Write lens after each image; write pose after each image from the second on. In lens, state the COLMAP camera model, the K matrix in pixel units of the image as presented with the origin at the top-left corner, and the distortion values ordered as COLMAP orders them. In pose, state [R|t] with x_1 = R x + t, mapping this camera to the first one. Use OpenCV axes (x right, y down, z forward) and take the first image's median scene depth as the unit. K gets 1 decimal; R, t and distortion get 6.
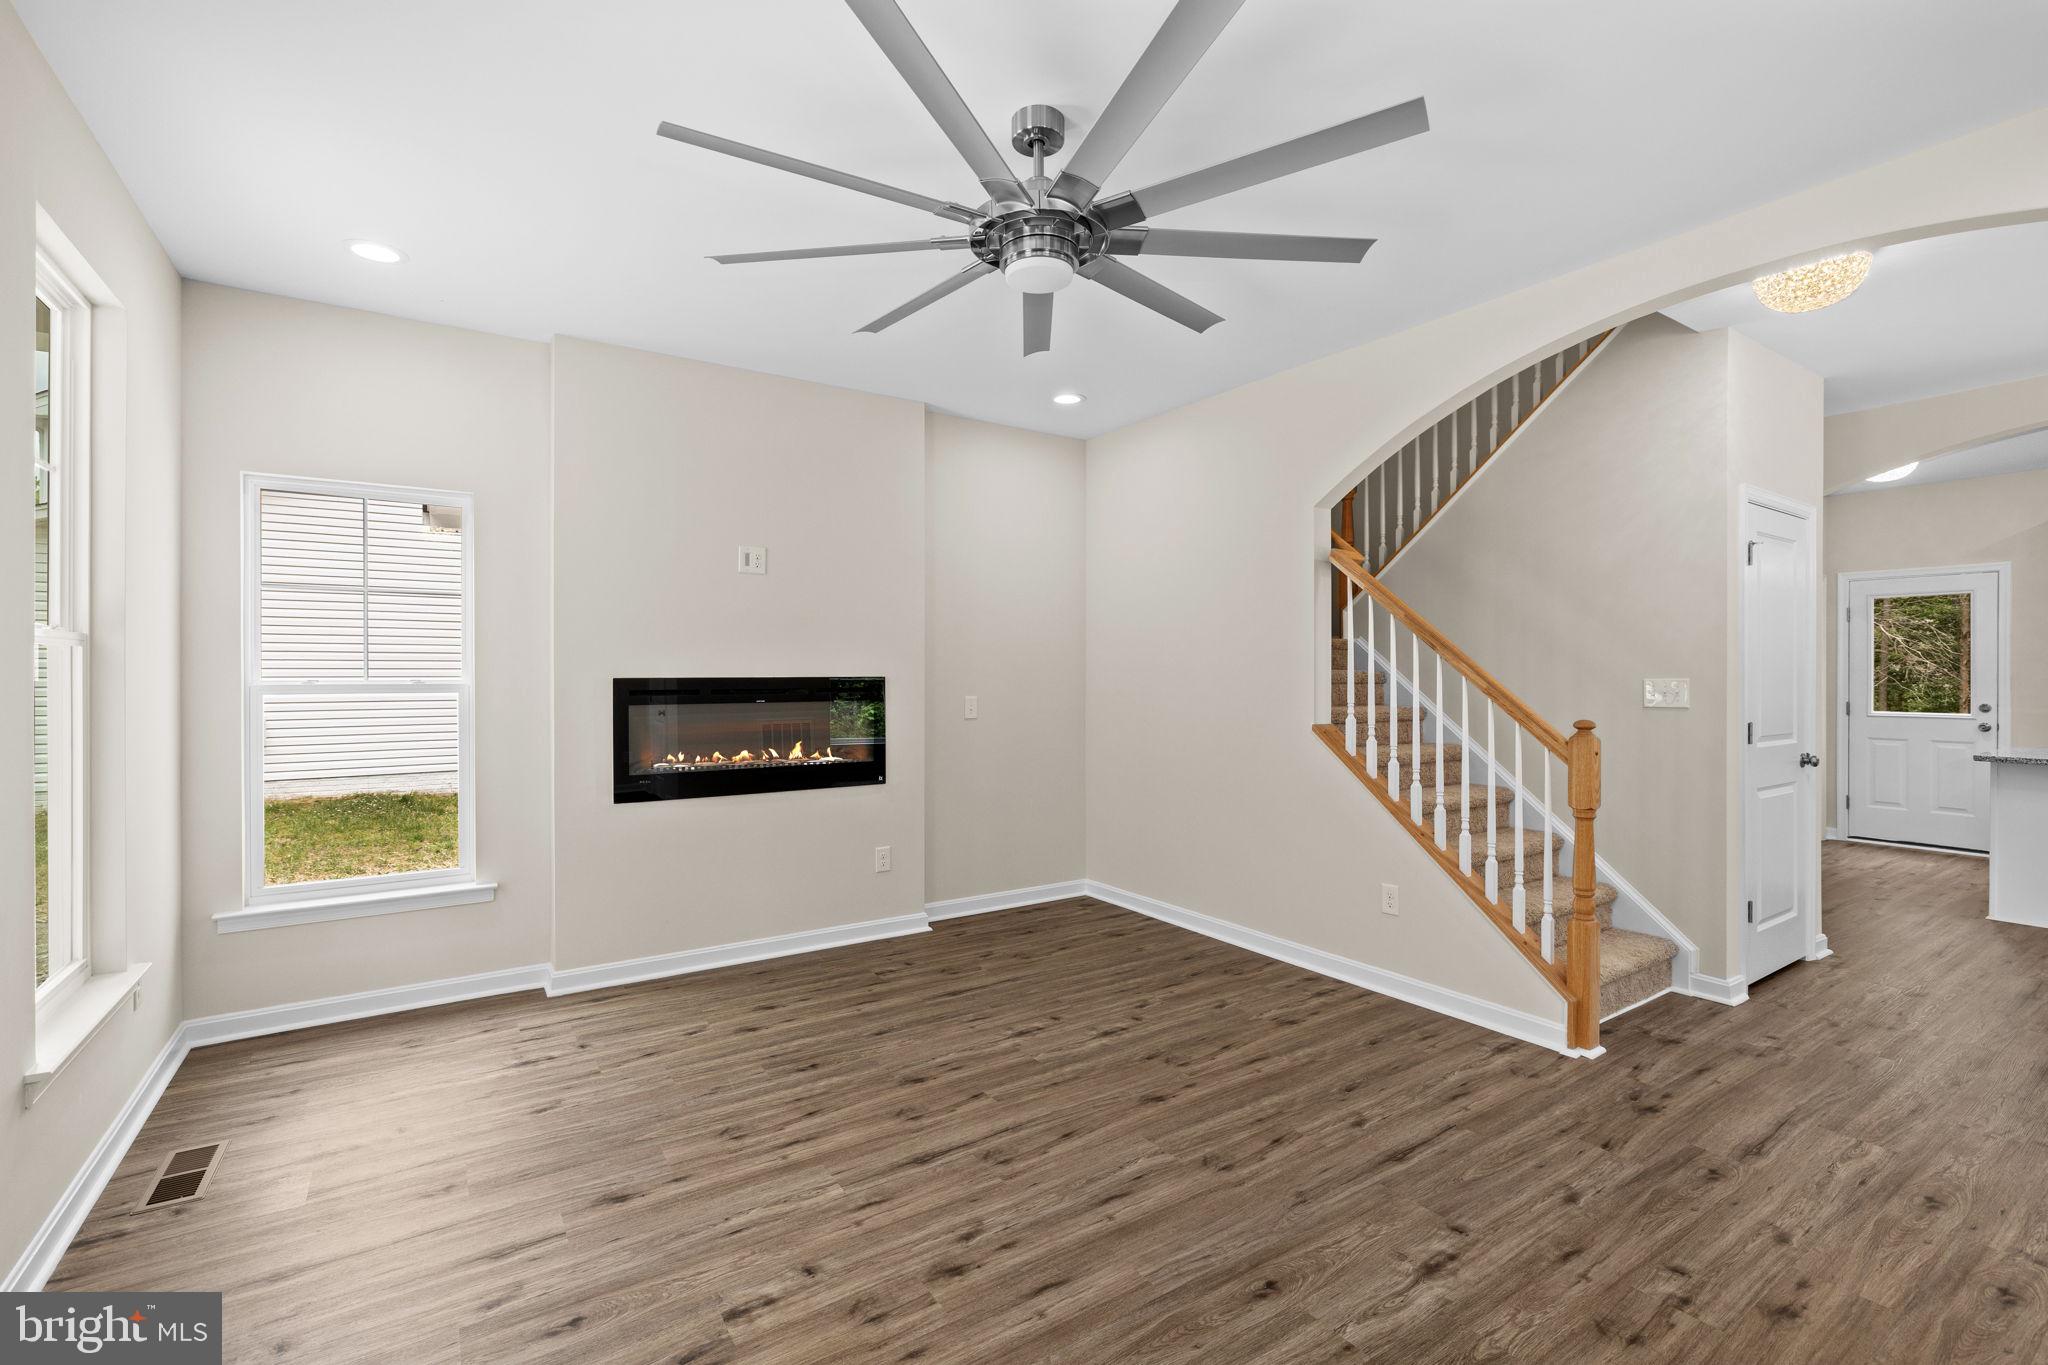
lens RADIAL K [[898.9, 0, 1017.7], [0, 898.9, 679.0], [0, 0, 1]] dist [-0.003904, -0.000467]
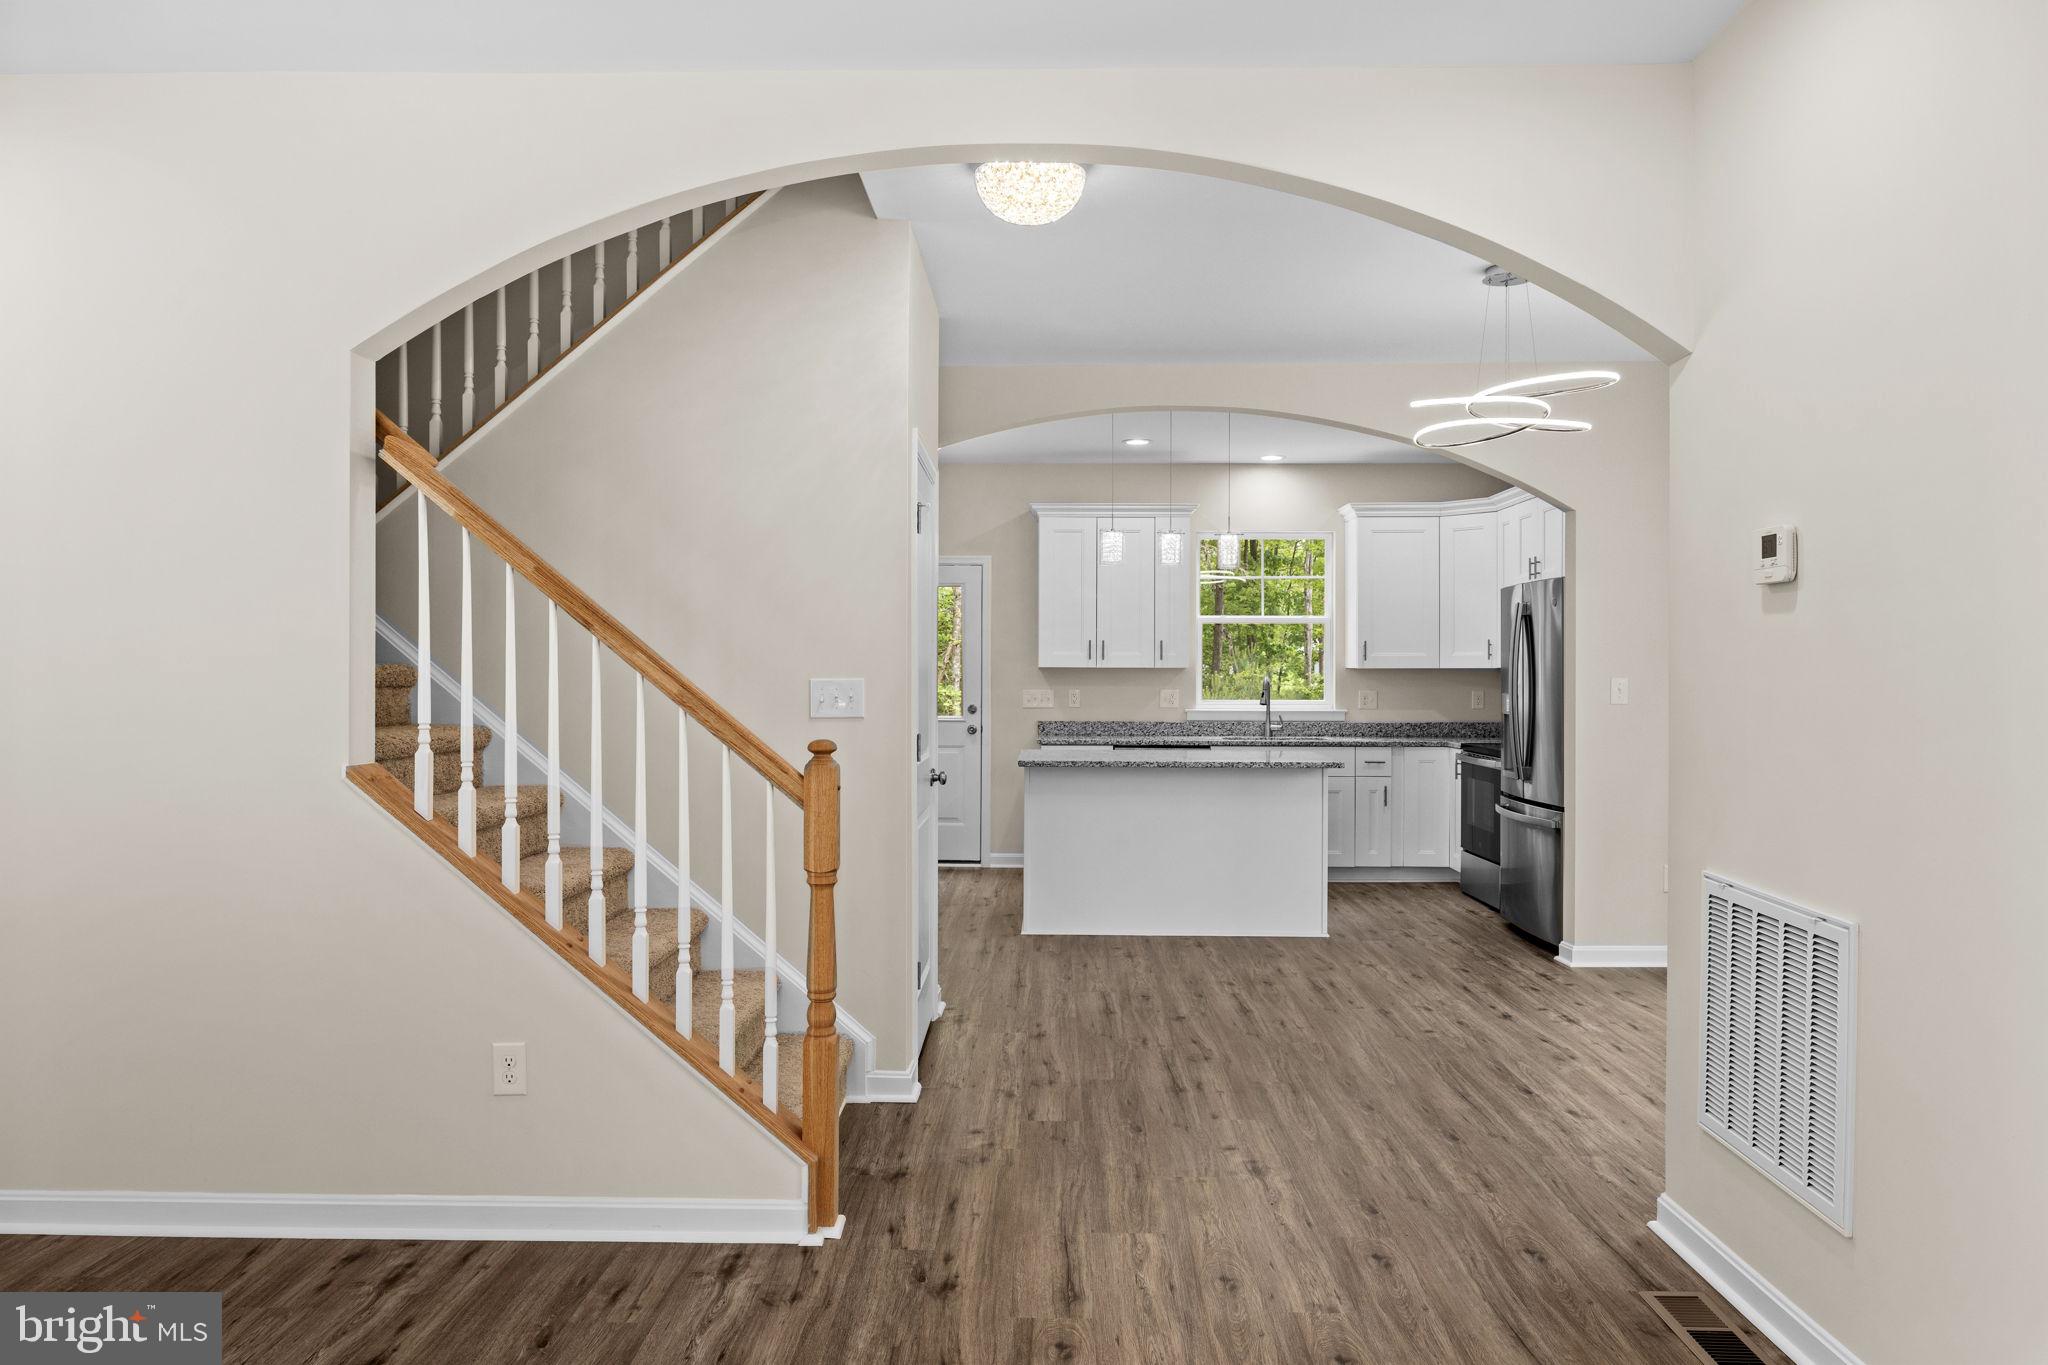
lens RADIAL K [[1346.6, 0, 1027.5], [0, 1346.6, 677.9], [0, 0, 1]] dist [-0.004520, 0.001105]
pose [[0.566408, 0.000758, 0.824124, -0.107854], [-0.000929, 1.000000, -0.000281, -0.000456], [-0.824124, -0.000606, 0.566409, 0.276560]]
